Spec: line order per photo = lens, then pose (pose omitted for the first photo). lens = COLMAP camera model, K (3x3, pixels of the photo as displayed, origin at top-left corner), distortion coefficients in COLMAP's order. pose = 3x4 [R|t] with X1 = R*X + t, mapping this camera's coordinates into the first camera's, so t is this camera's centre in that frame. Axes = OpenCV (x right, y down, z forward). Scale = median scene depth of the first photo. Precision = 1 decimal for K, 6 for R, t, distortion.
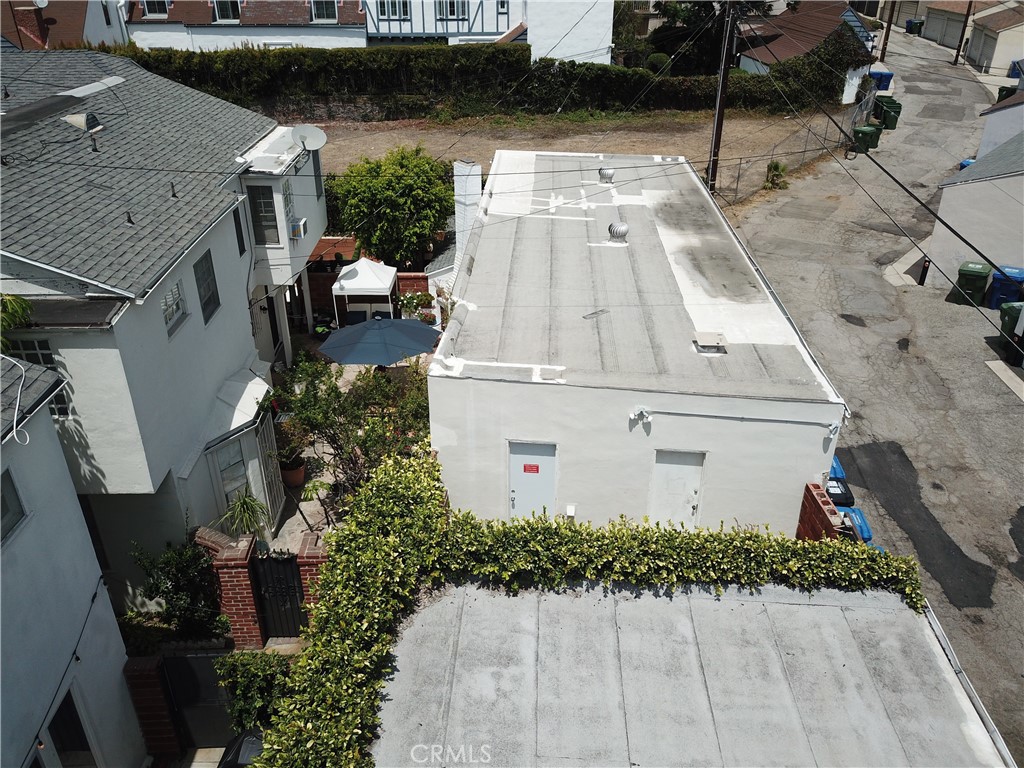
lens RADIAL K [[784.7, 0, 500.3], [0, 784.7, 372.7], [0, 0, 1]] dist [0.007775, -0.000813]
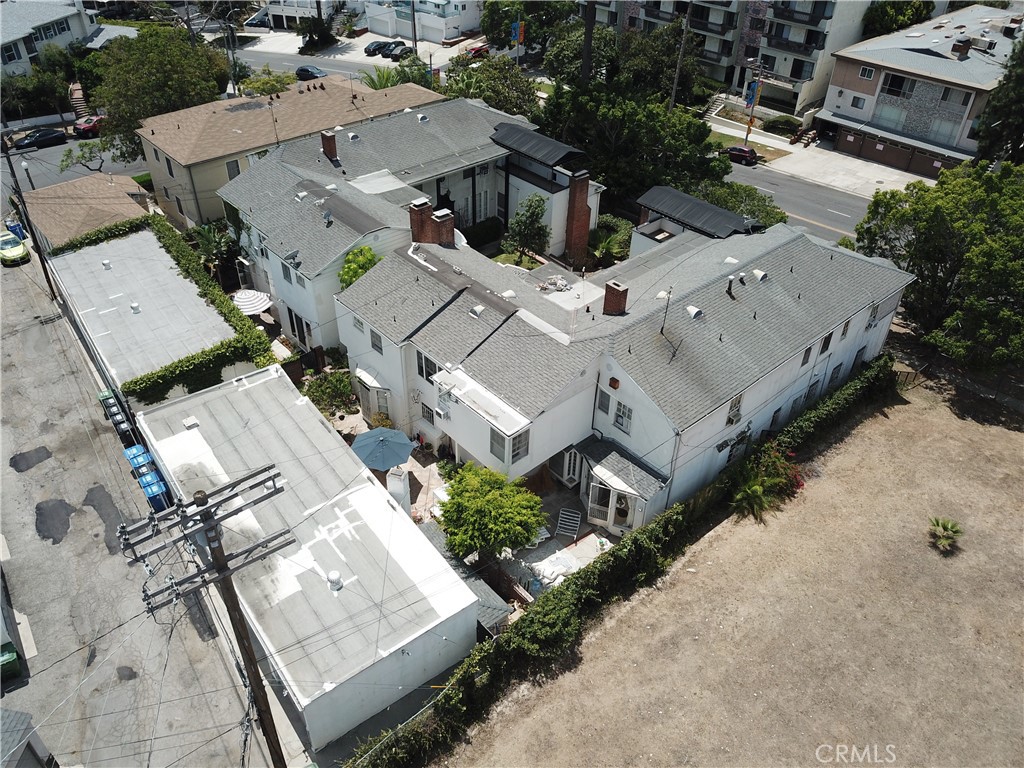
lens RADIAL K [[784.7, 0, 502.5], [0, 784.7, 371.6], [0, 0, 1]] dist [0.007775, -0.000813]
pose [[-0.765768, 0.380841, -0.518228, 0.556515], [-0.310450, 0.486798, 0.816485, -1.840951], [0.563223, 0.786122, -0.254542, 1.556337]]
